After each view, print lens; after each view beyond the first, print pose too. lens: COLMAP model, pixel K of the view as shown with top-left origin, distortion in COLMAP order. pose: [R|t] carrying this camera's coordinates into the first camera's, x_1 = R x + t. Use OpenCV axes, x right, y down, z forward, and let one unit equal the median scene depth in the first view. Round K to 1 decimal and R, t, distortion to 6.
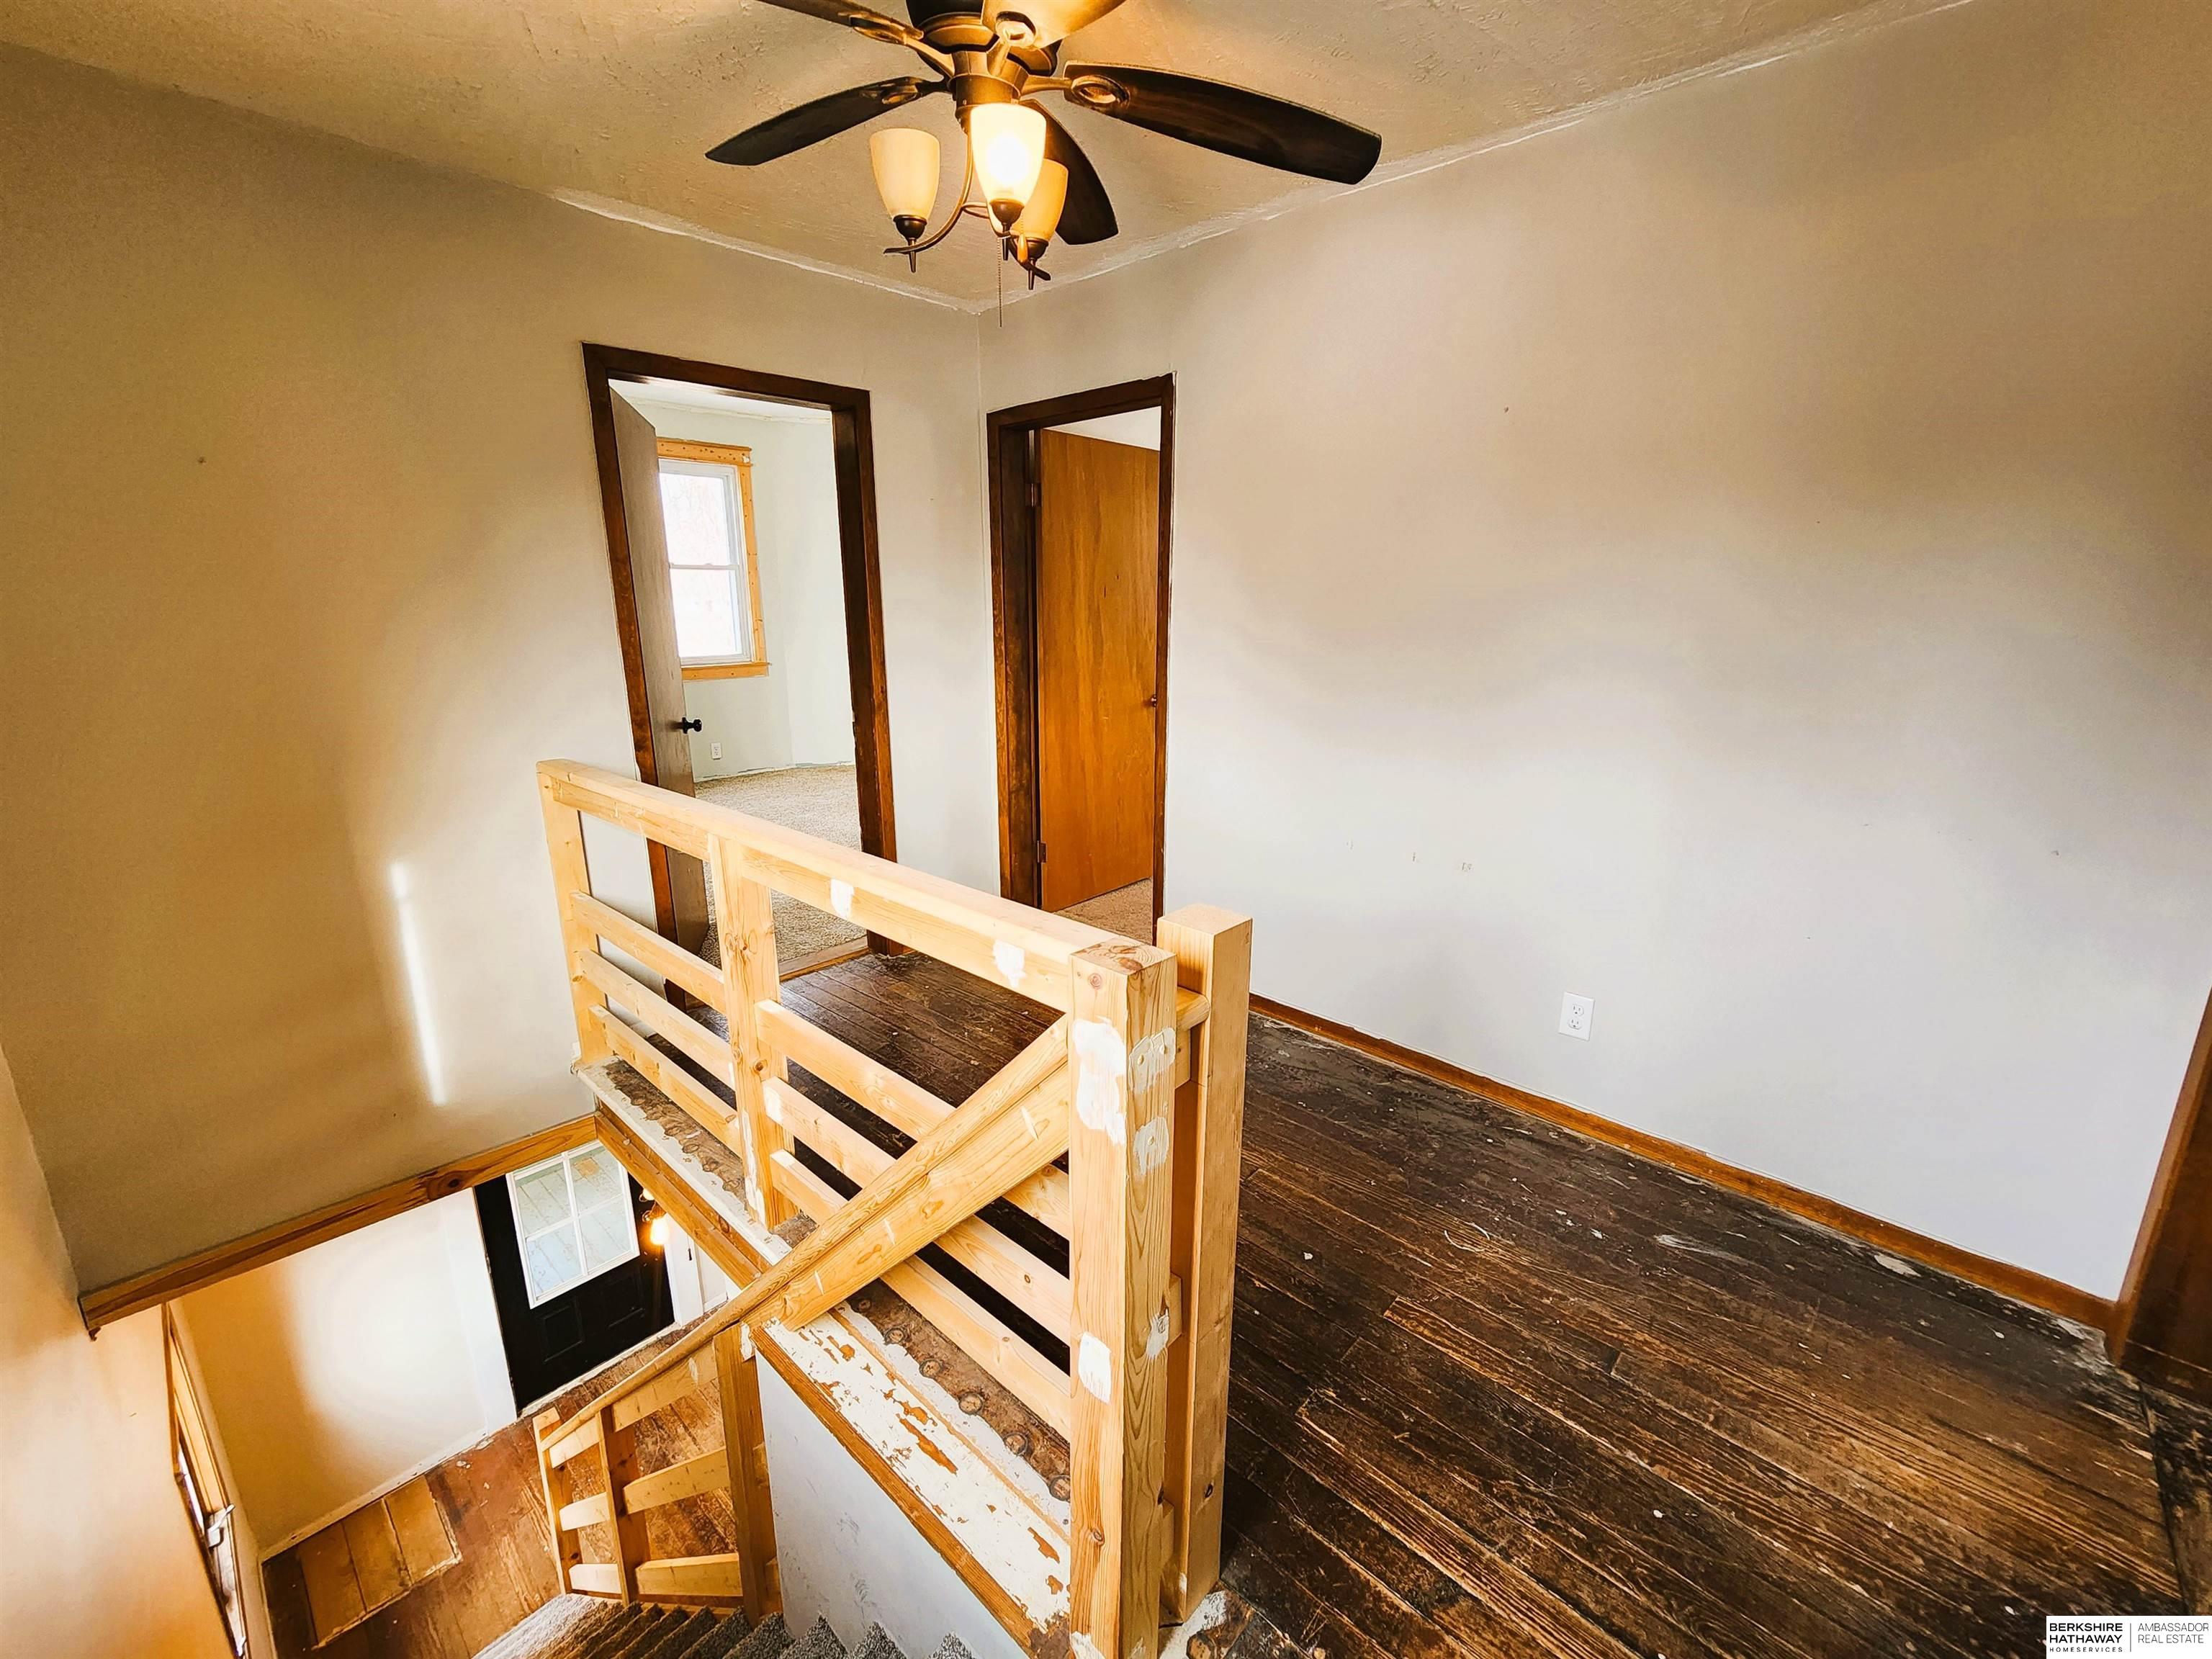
lens RADIAL K [[908.5, 0, 1110.2], [0, 908.5, 818.9], [0, 0, 1]] dist [-0.000718, 0.000284]
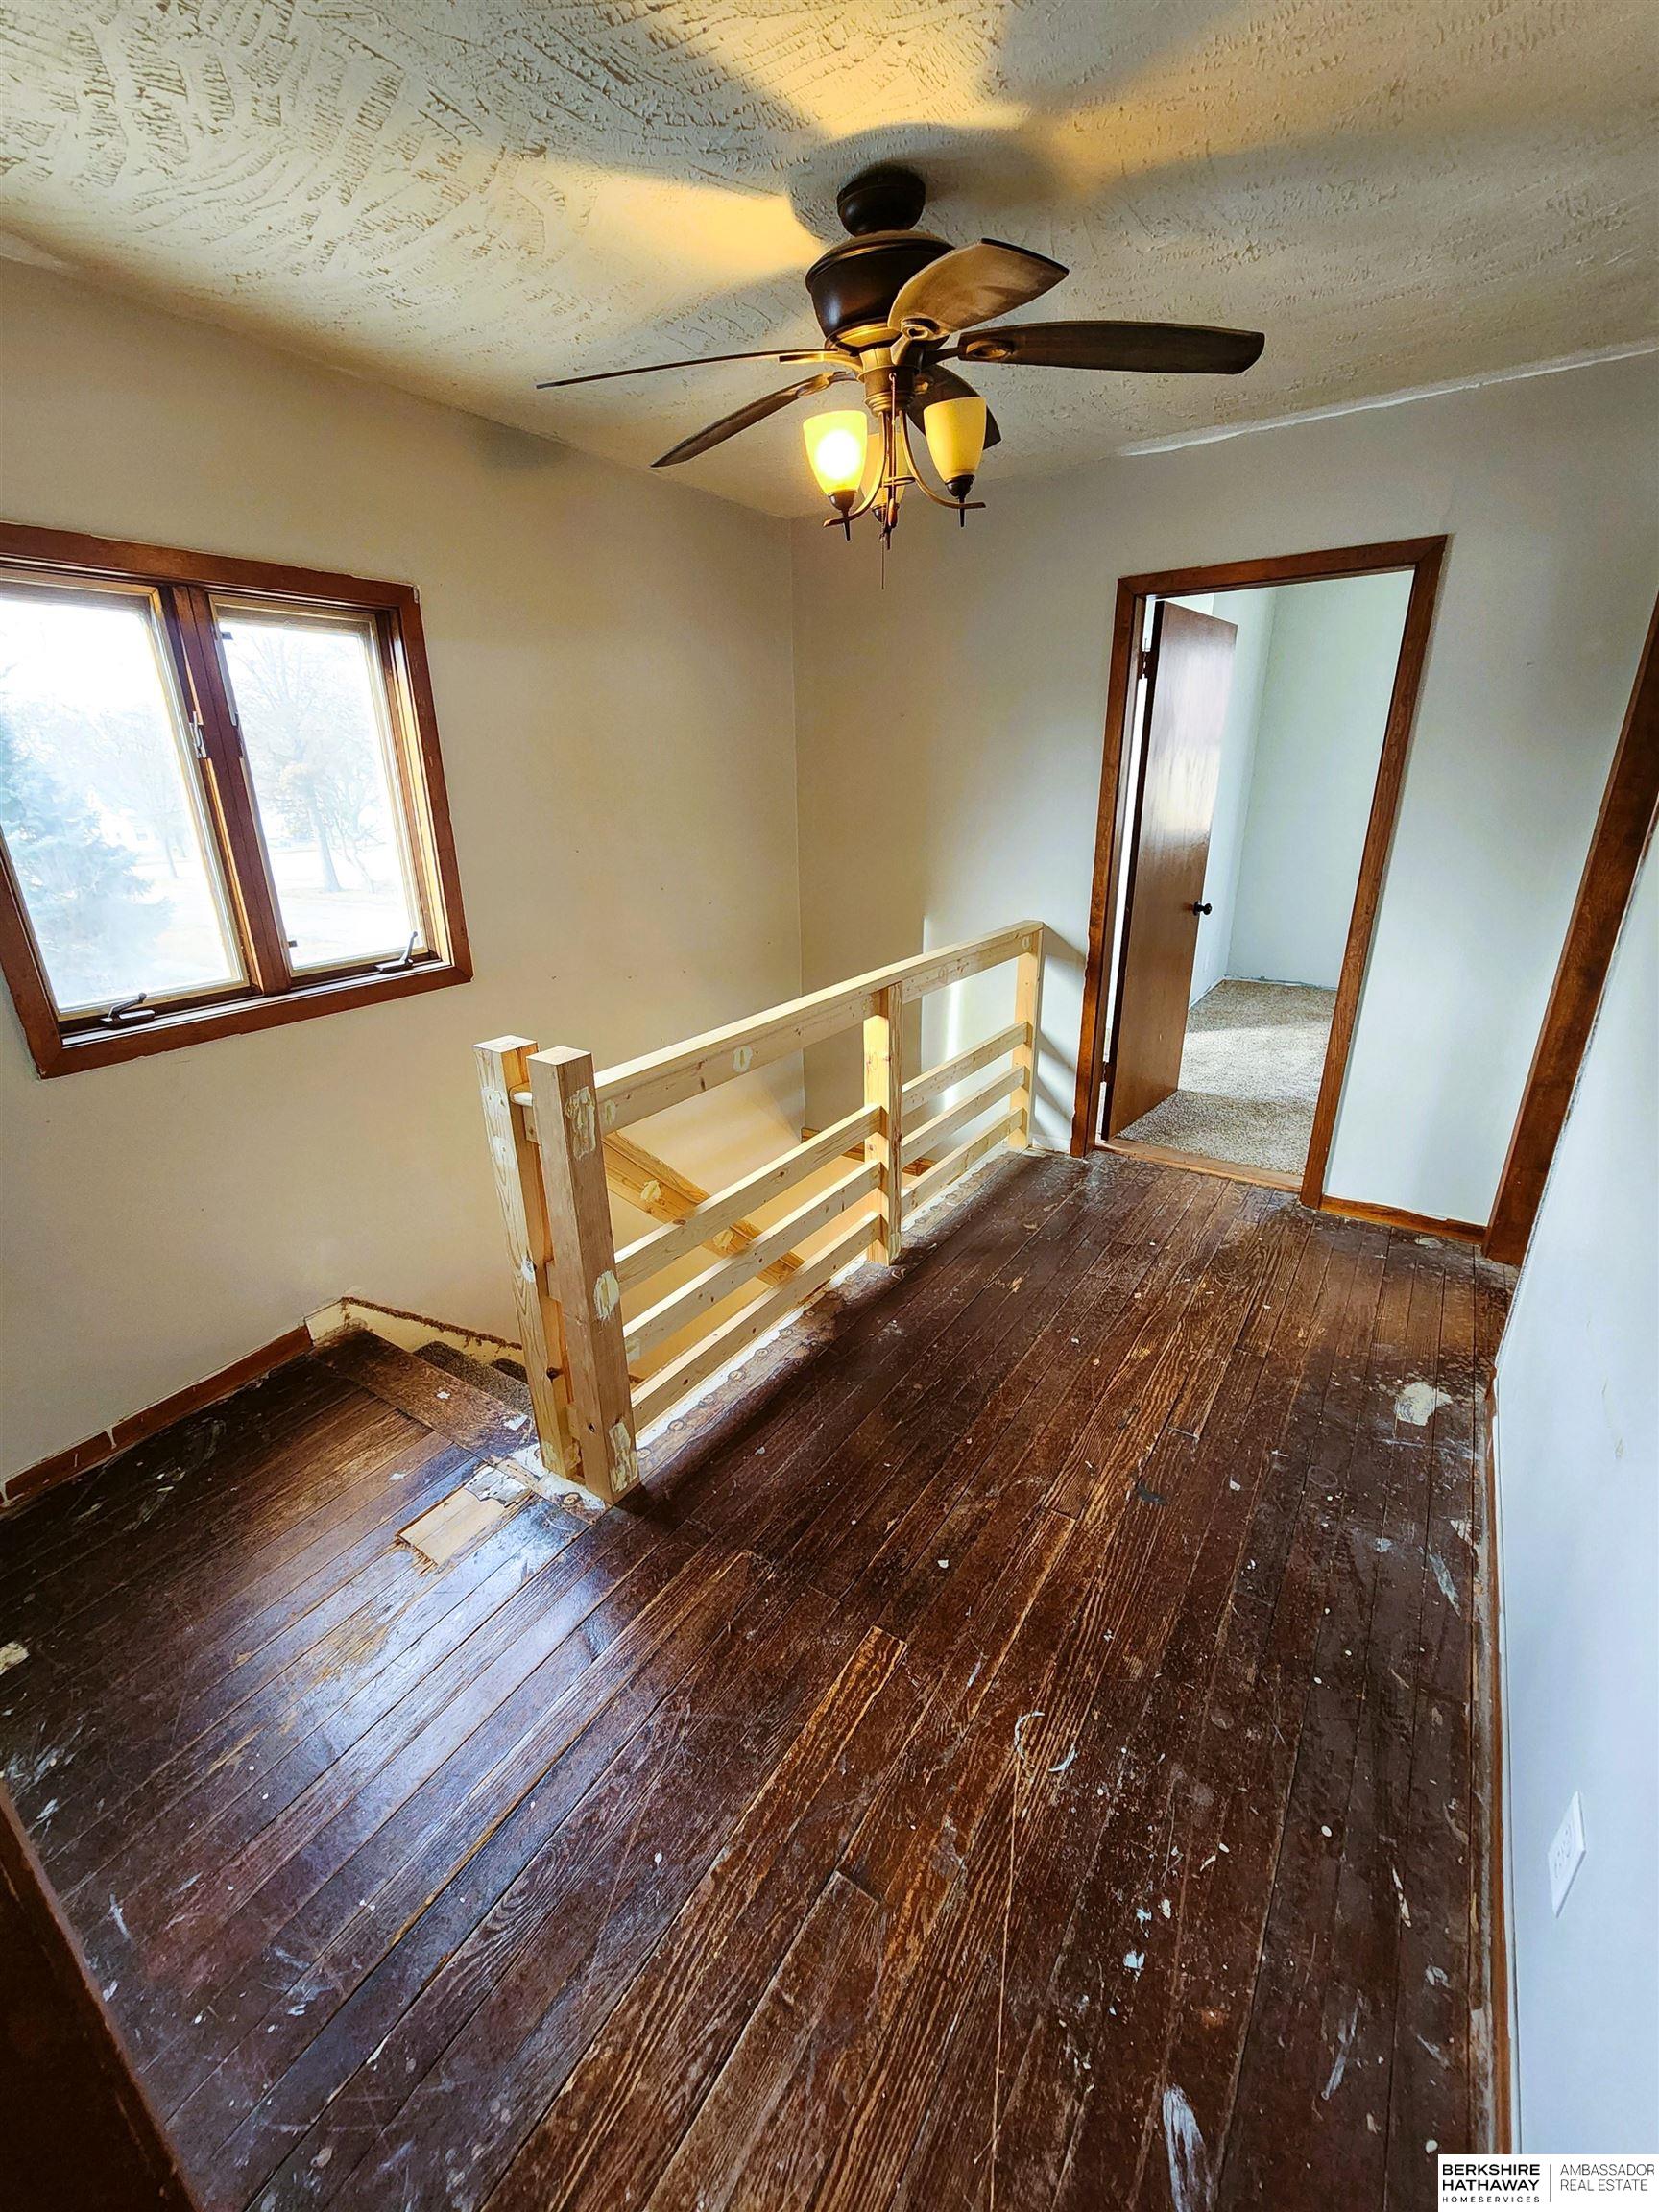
lens RADIAL K [[908.5, 0, 836.7], [0, 908.5, 1103.9], [0, 0, 1]] dist [-0.000718, 0.000284]
pose [[0.165375, 0.348196, -0.922719, 0.965116], [-0.225309, 0.924198, 0.308373, -0.233887], [0.960149, 0.156899, 0.231291, 0.652595]]
